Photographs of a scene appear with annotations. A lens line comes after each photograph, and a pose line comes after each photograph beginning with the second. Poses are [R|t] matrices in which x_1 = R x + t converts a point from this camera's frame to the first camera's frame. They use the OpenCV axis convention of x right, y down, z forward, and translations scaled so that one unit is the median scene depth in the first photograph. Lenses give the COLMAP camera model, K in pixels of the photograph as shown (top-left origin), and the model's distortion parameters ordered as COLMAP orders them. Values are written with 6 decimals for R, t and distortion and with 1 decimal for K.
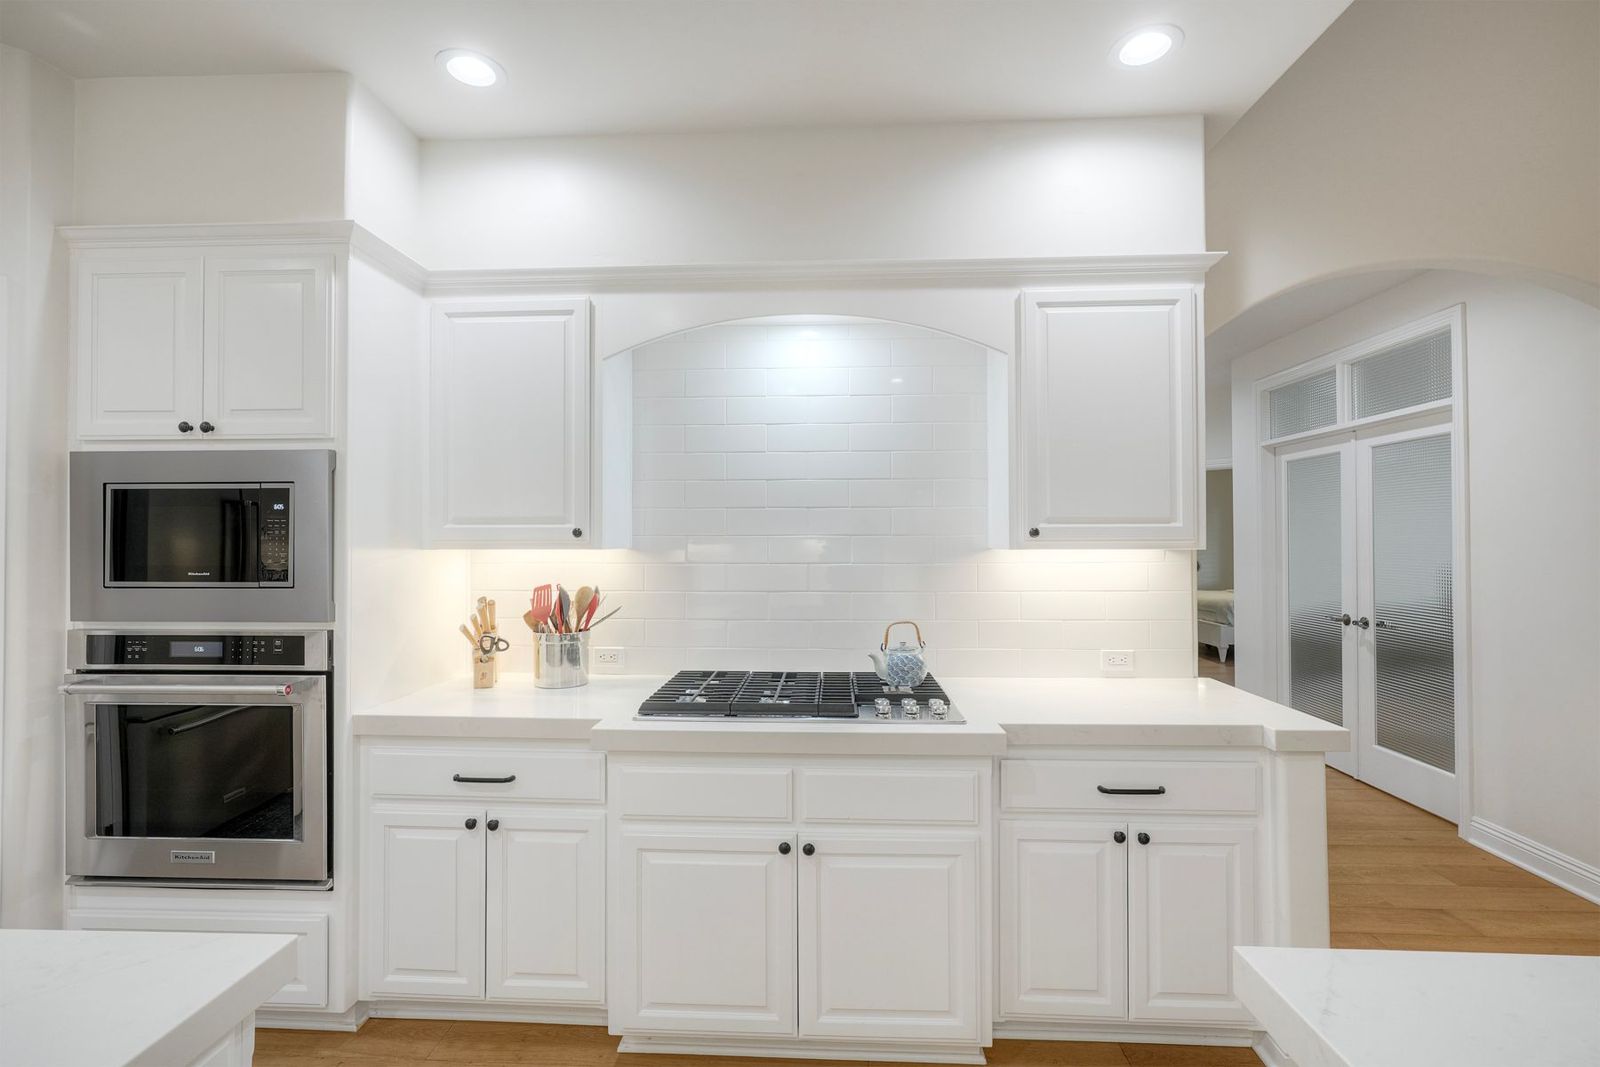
lens RADIAL K [[716.0, 0, 800.0], [0, 716.0, 533.5], [0, 0, 1]] dist [-0.001754, 0.000163]
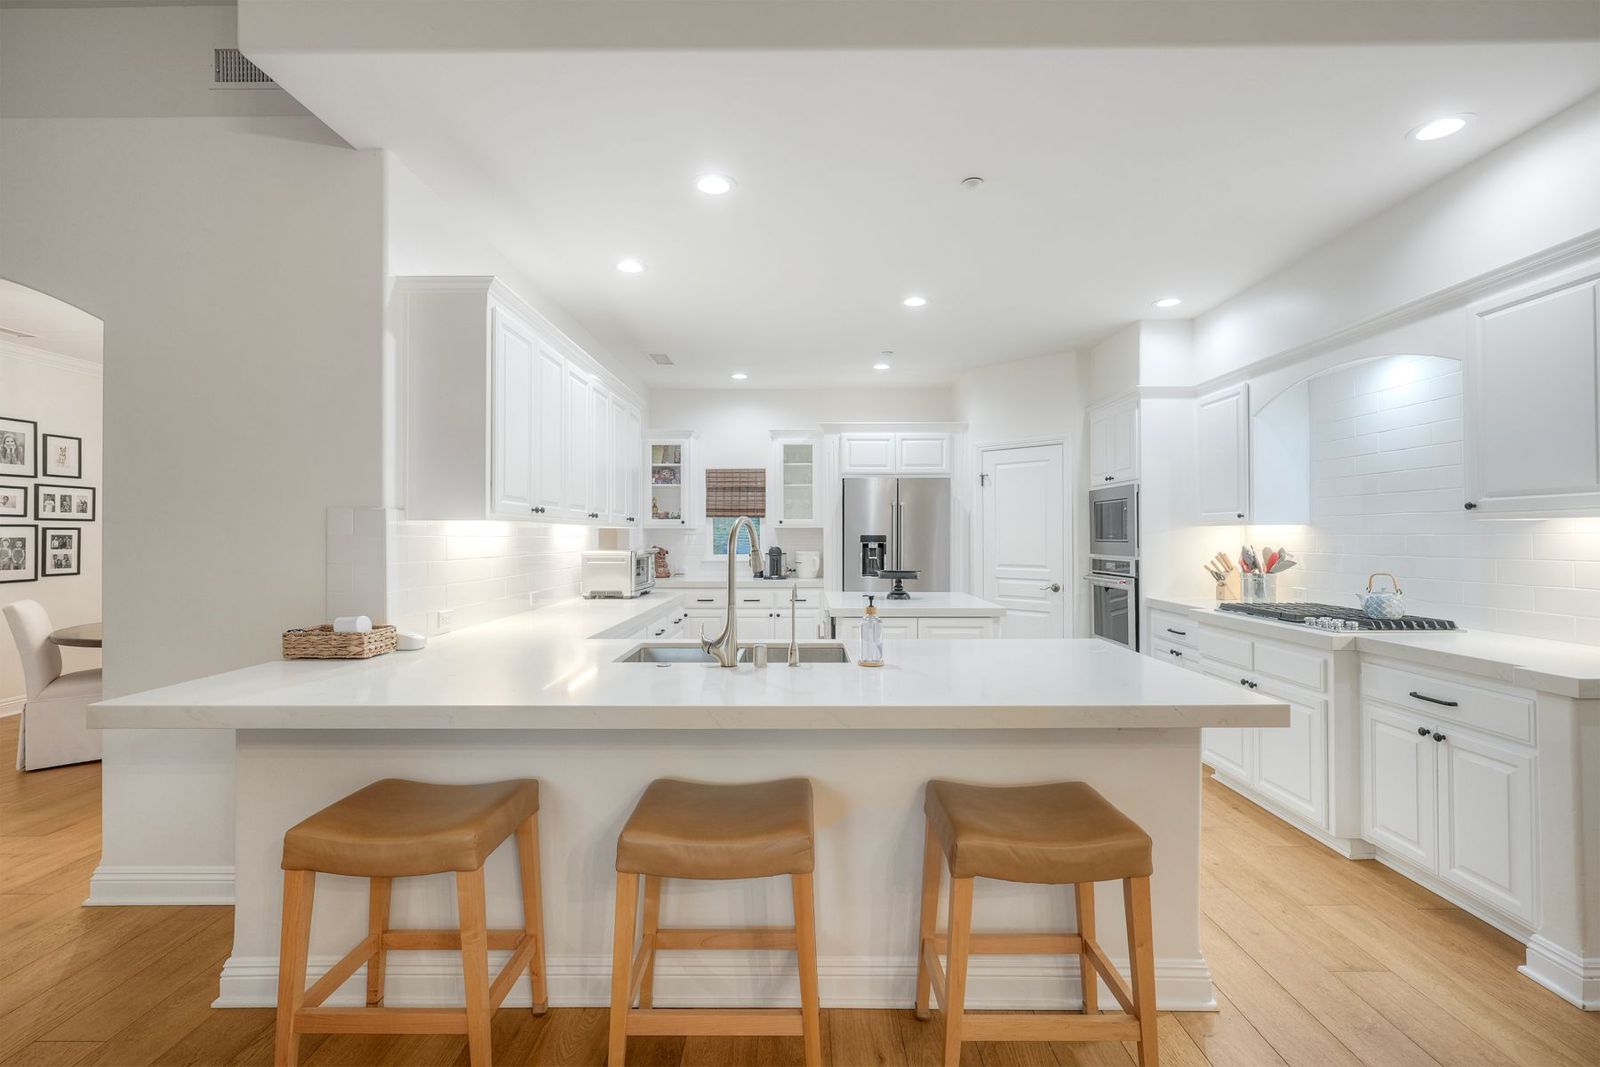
lens RADIAL K [[722.4, 0, 800.0], [0, 722.4, 533.5], [0, 0, 1]] dist [-0.009453, 0.000150]
pose [[0.045738, -0.003480, -0.998947, 1.624594], [0.012015, 0.999924, -0.002934, 0.040260], [0.998881, -0.011869, 0.045776, -0.210427]]
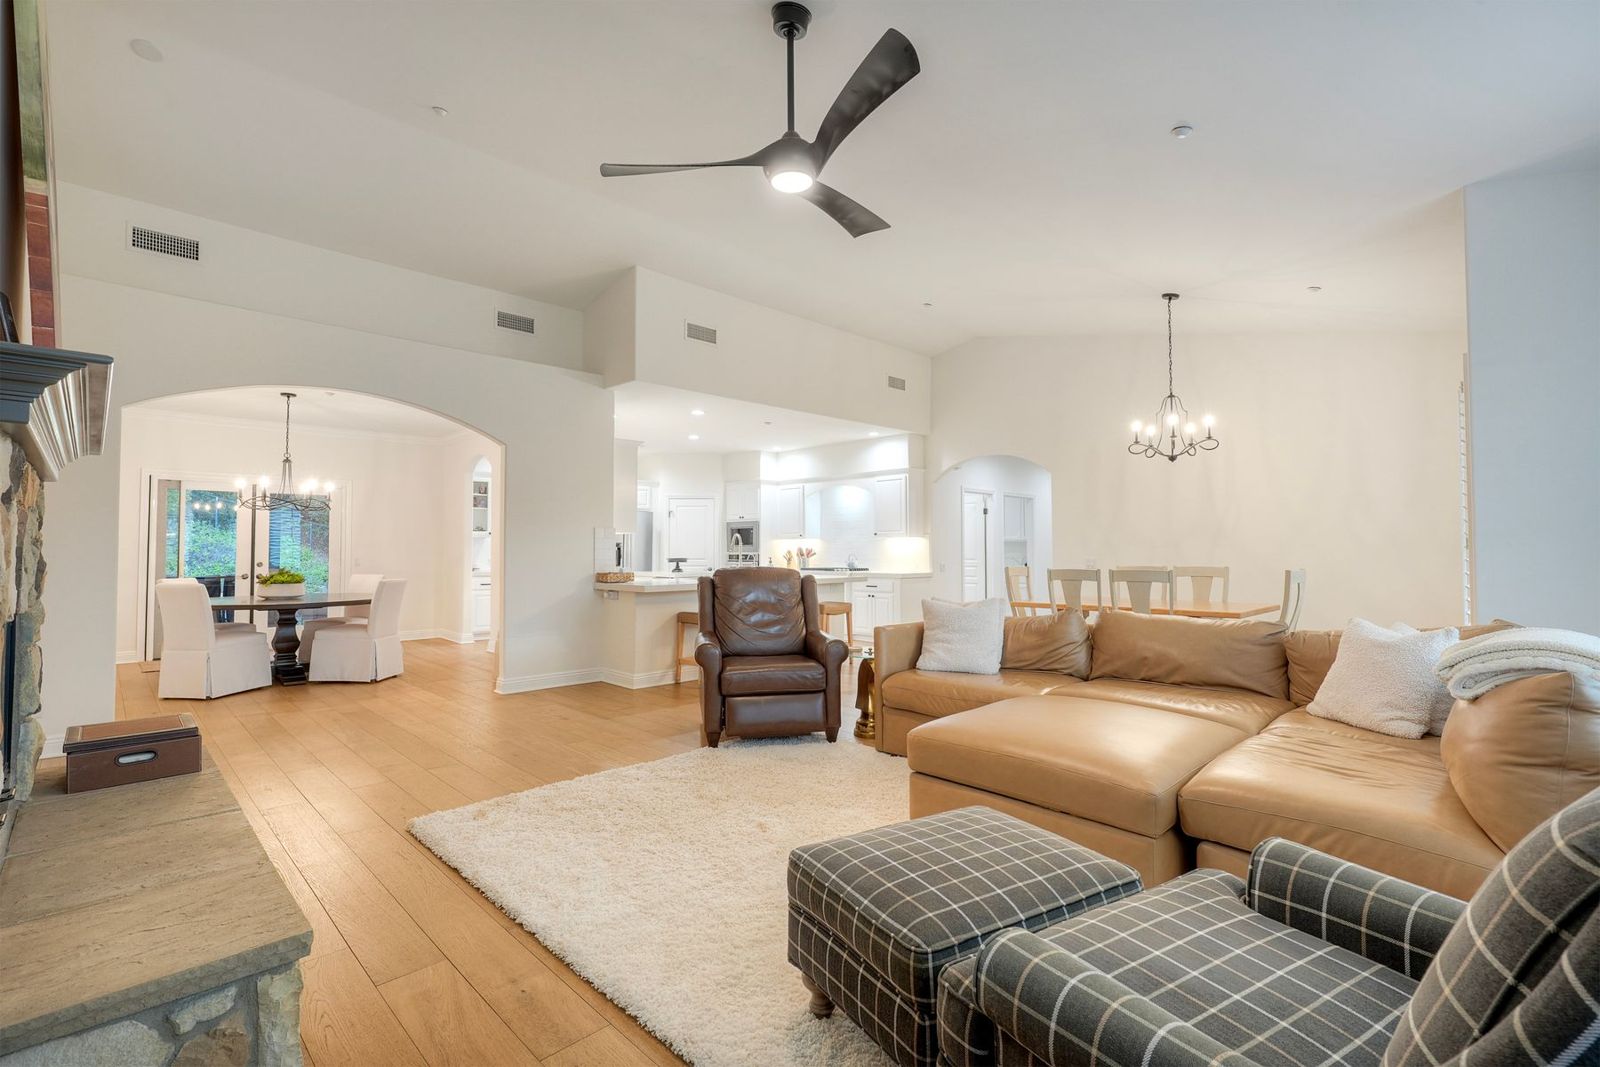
lens RADIAL K [[722.4, 0, 800.0], [0, 722.4, 533.5], [0, 0, 1]] dist [-0.009453, 0.000150]
pose [[0.739292, -0.015987, -0.673195, 3.231923], [0.007908, 0.999855, -0.015061, 0.065490], [0.673338, 0.005811, 0.739312, -2.814017]]
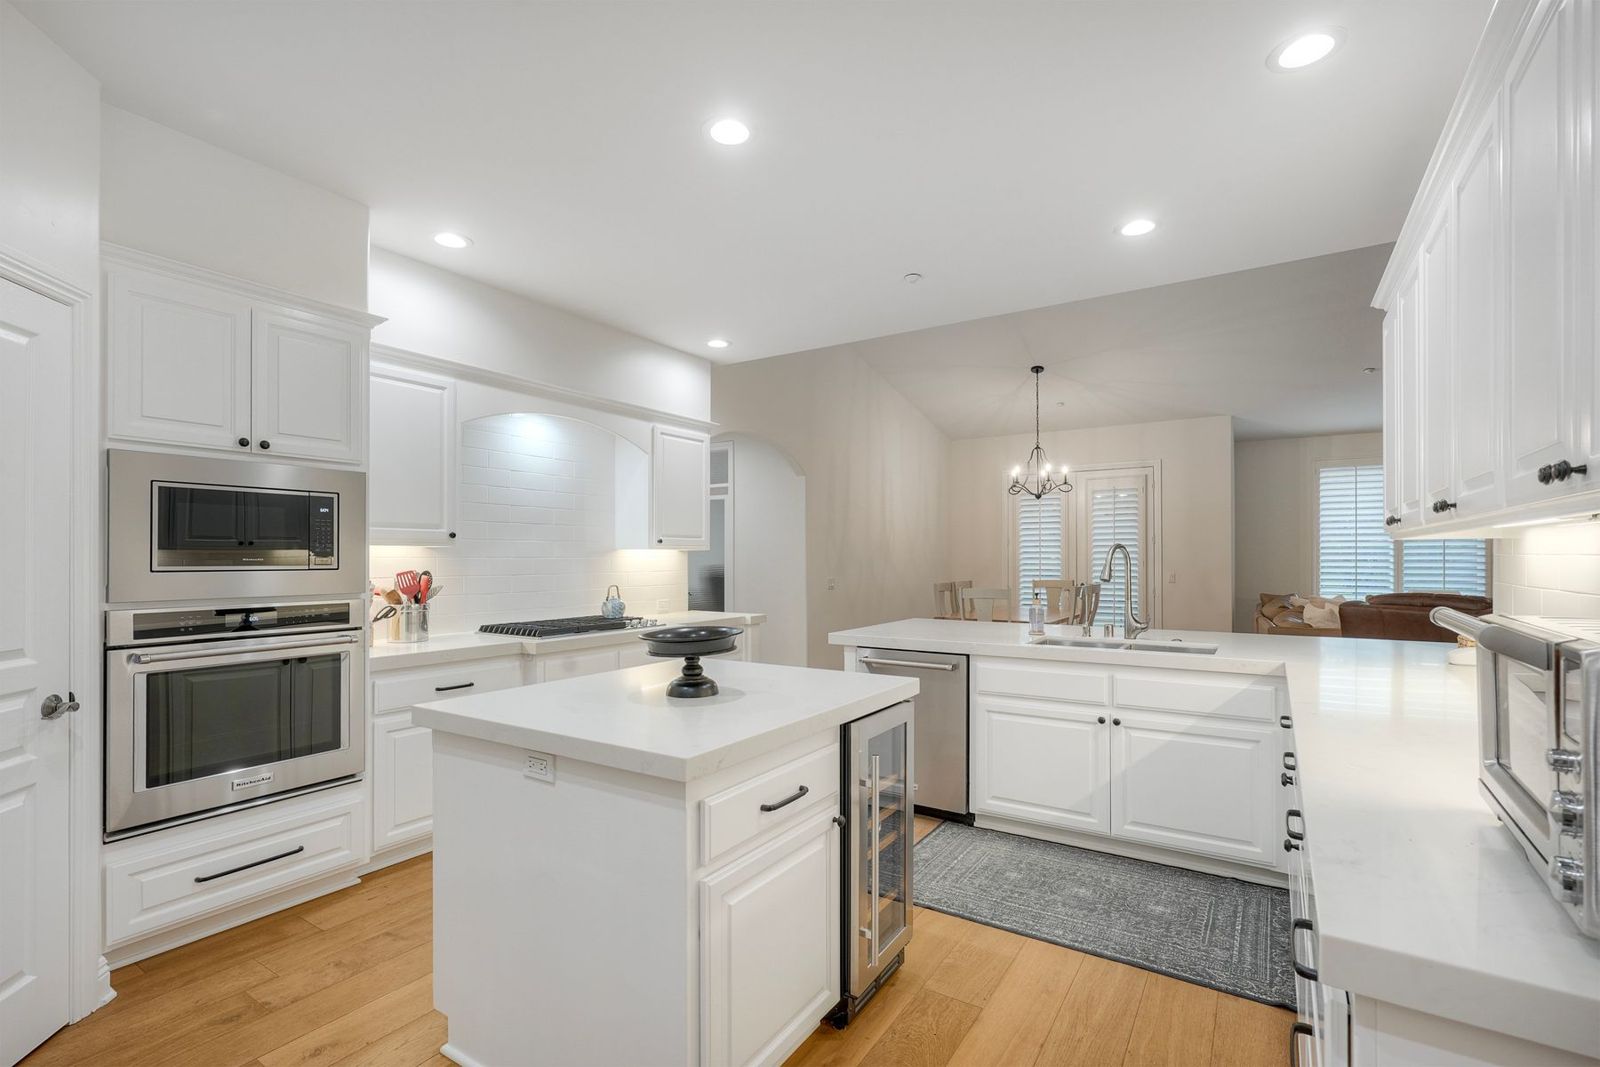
lens RADIAL K [[711.1, 0, 794.1], [0, 711.1, 559.1], [0, 0, 1]] dist [-0.000790, 0.000028]
pose [[0.516656, -0.000421, 0.856193, -1.382237], [-0.007337, 0.999961, 0.004919, 0.041803], [-0.856162, -0.008824, 0.516633, -0.459127]]
